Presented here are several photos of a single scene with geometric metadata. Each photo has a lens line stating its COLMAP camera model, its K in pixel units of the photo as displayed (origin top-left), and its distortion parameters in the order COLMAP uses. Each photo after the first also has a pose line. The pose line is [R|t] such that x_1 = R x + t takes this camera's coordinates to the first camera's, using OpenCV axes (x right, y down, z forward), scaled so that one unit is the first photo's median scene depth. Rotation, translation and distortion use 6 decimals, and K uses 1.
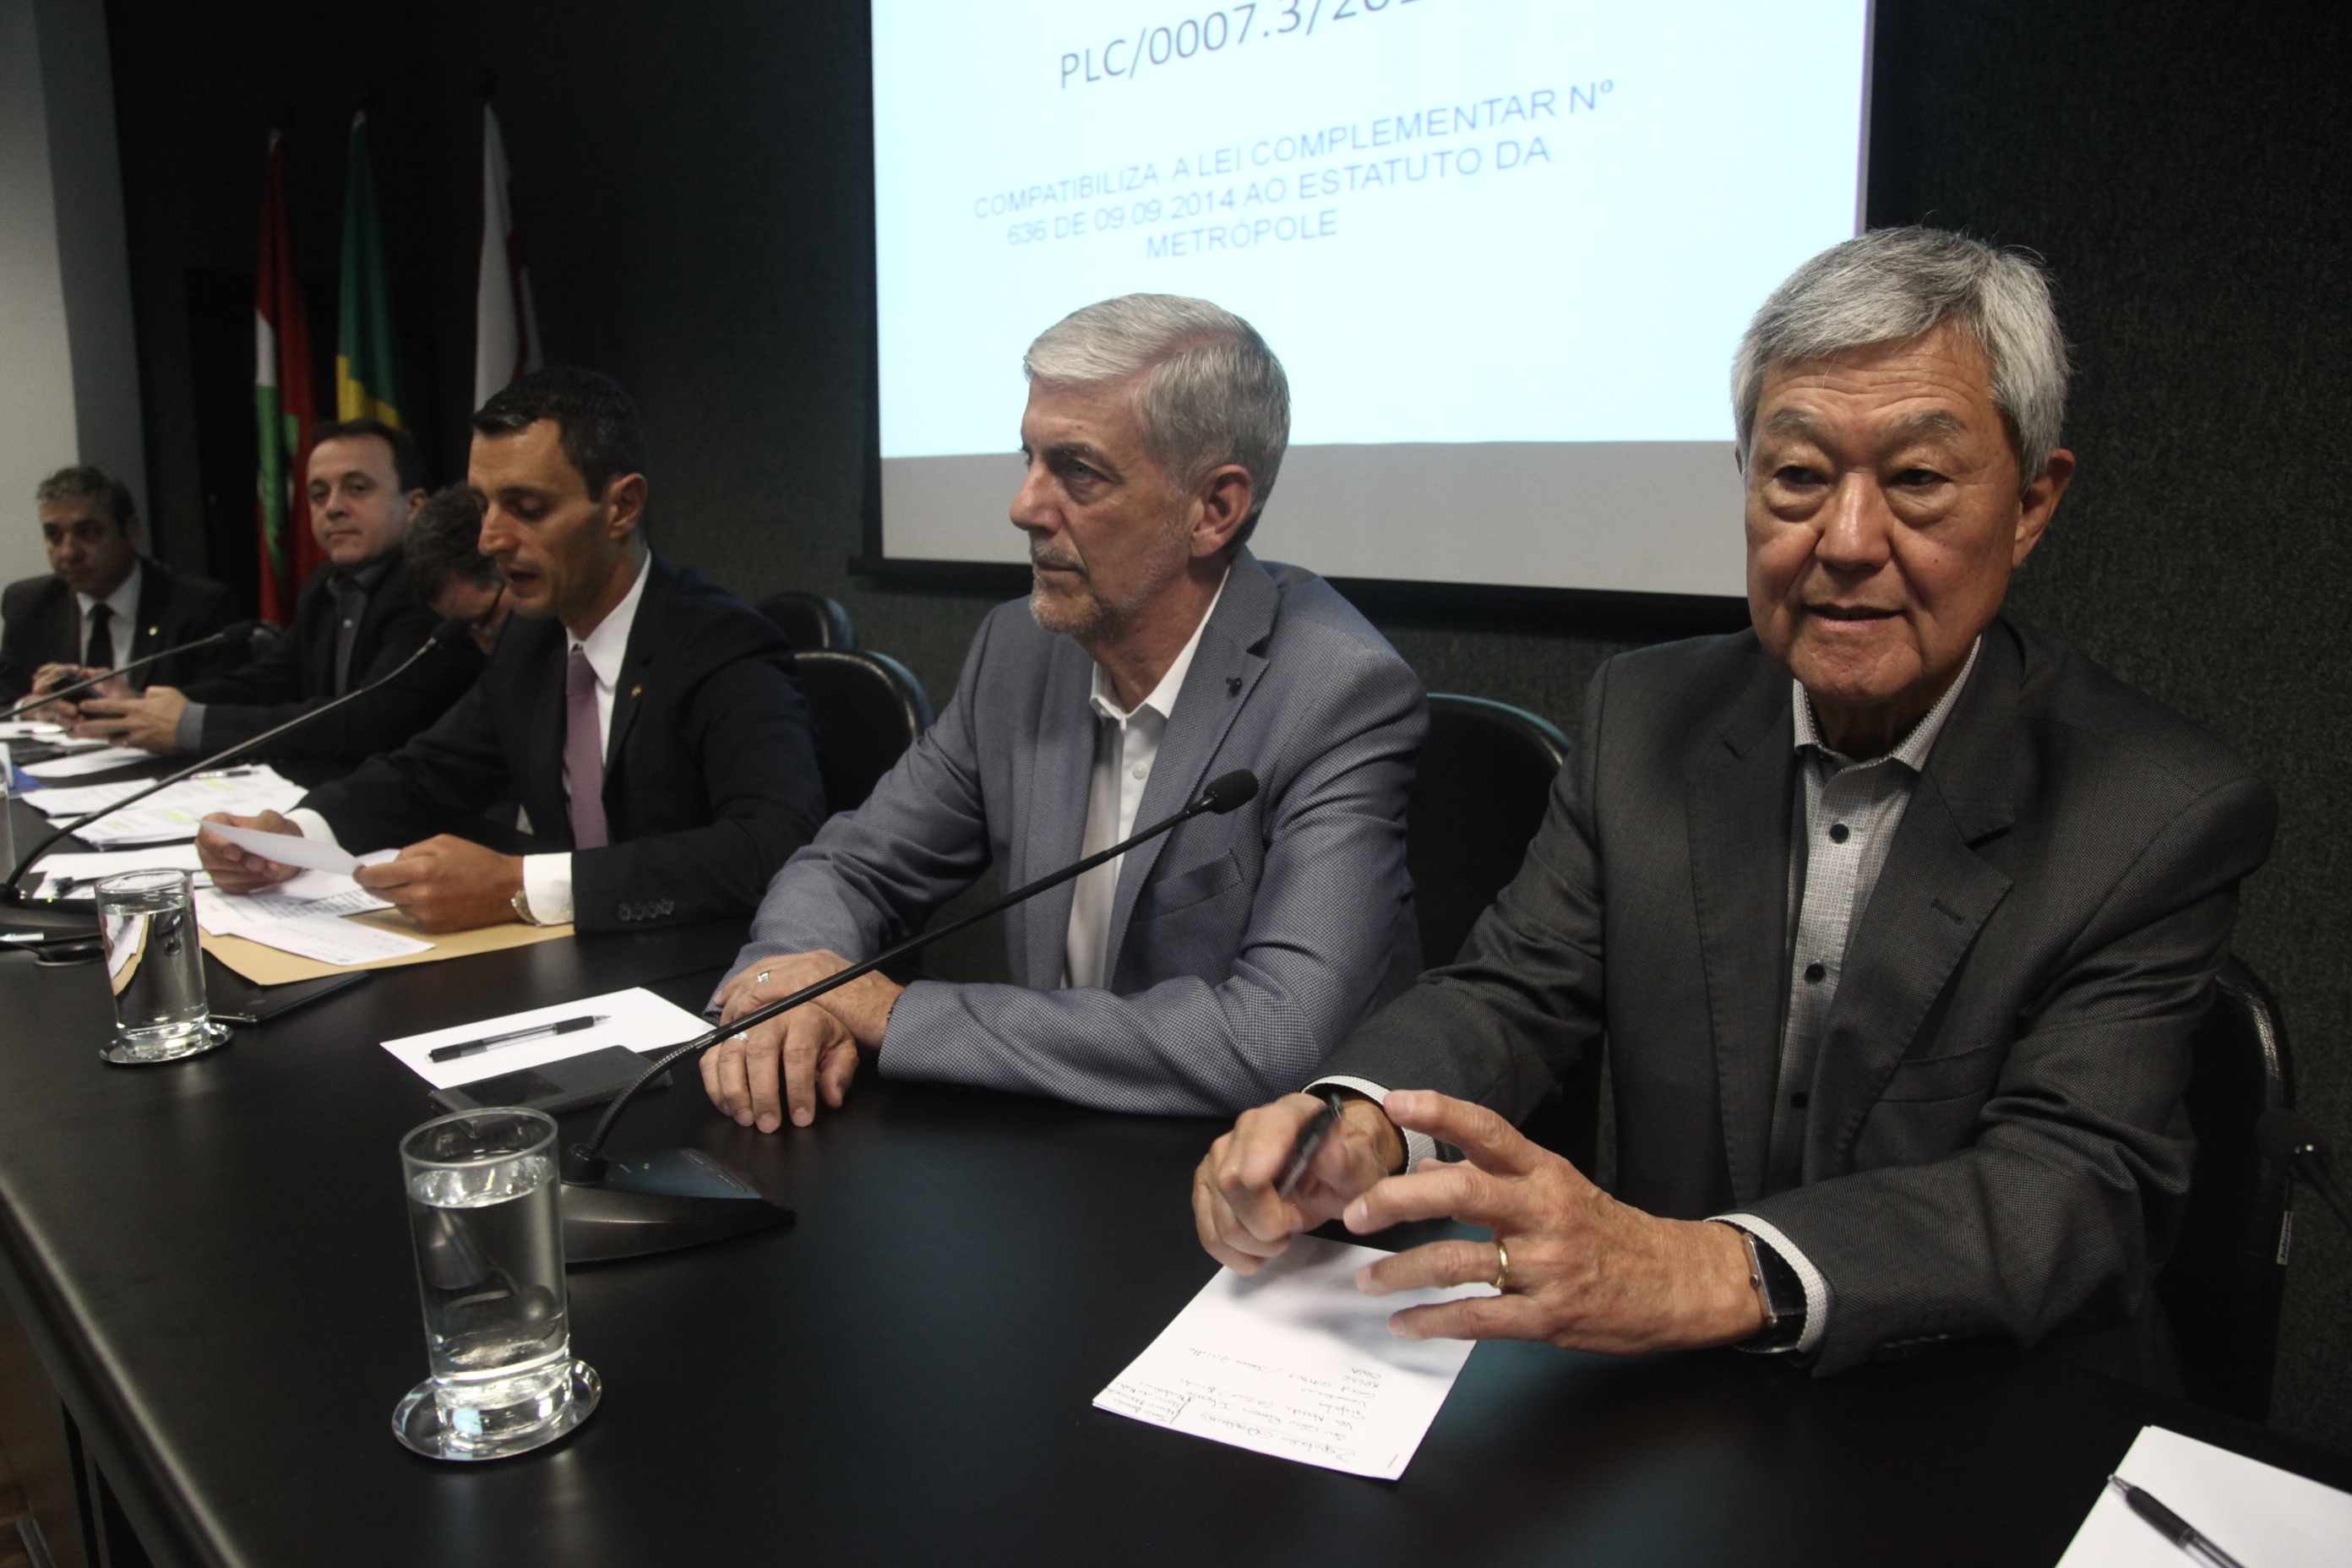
lens RADIAL K [[1605.7, 0, 1194.5], [0, 1605.7, 795.5], [0, 0, 1]] dist [-0.120224, 0.081916]
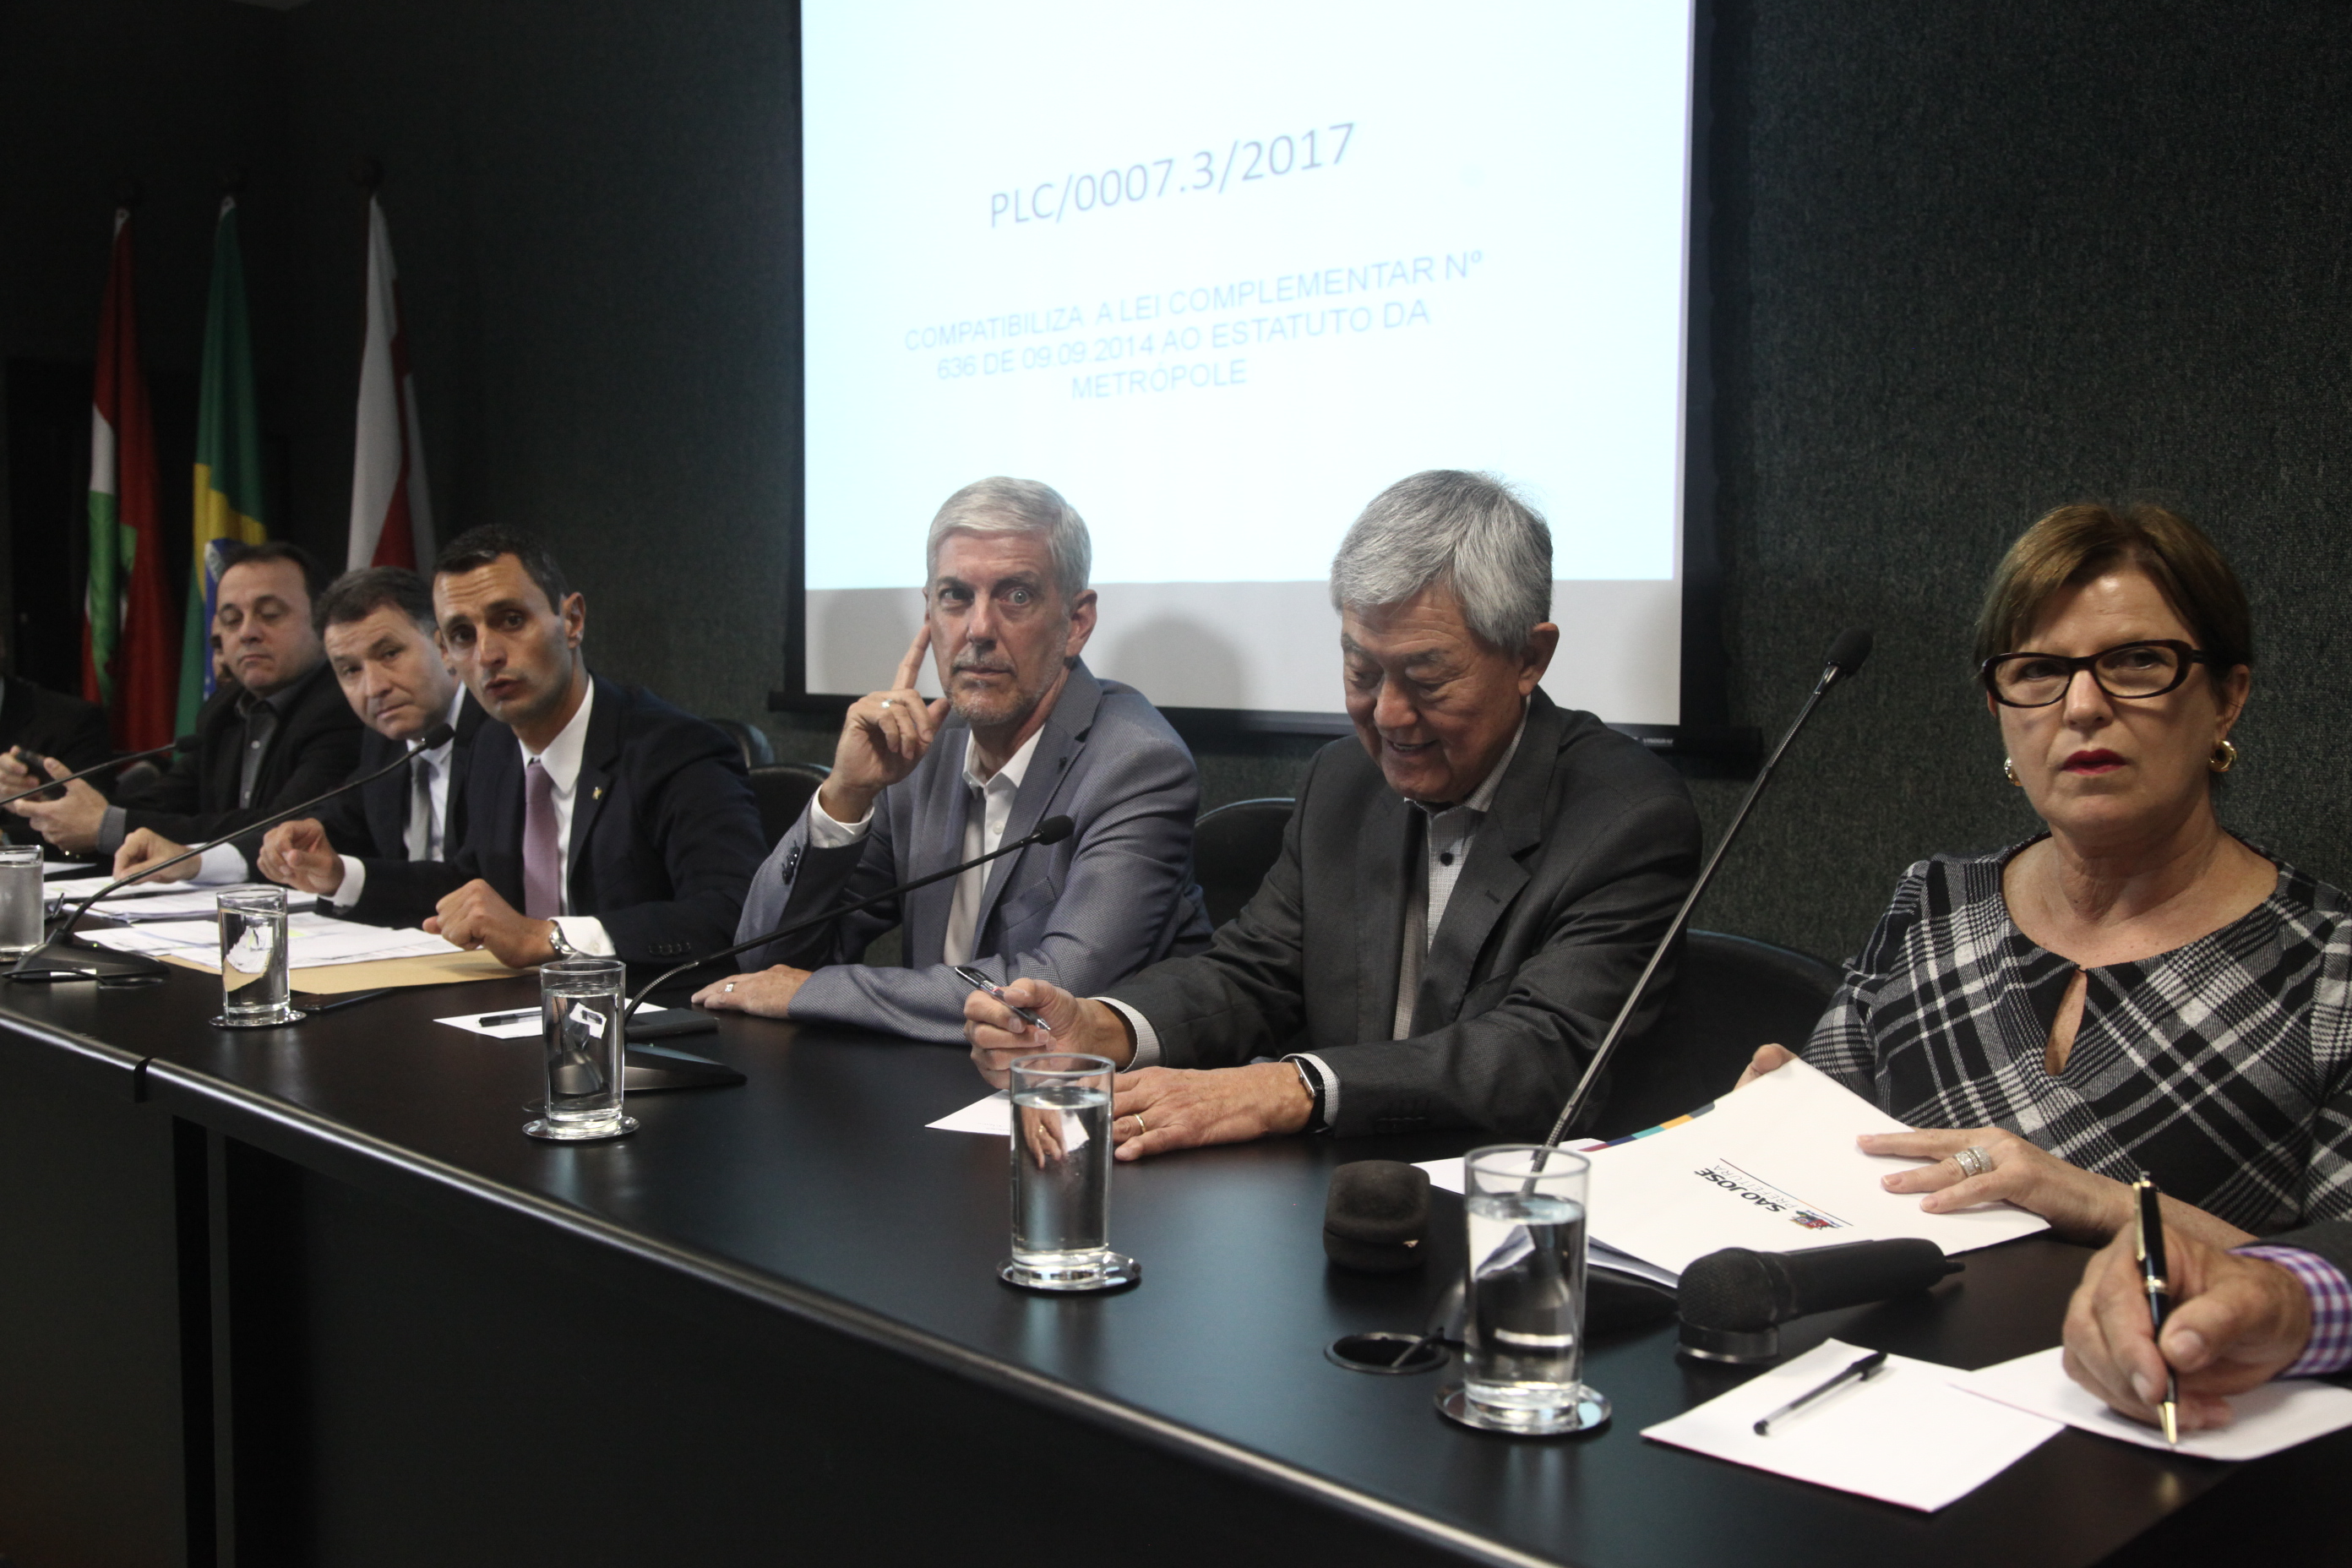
lens RADIAL K [[2296.2, 0, 1177.9], [0, 2296.2, 795.4], [0, 0, 1]] dist [-0.010836, 0.104505]
pose [[0.999627, 0.007930, -0.026136, 0.089664], [-0.010948, 0.993018, -0.117454, 0.096585], [0.025022, 0.117696, 0.992734, -0.486414]]
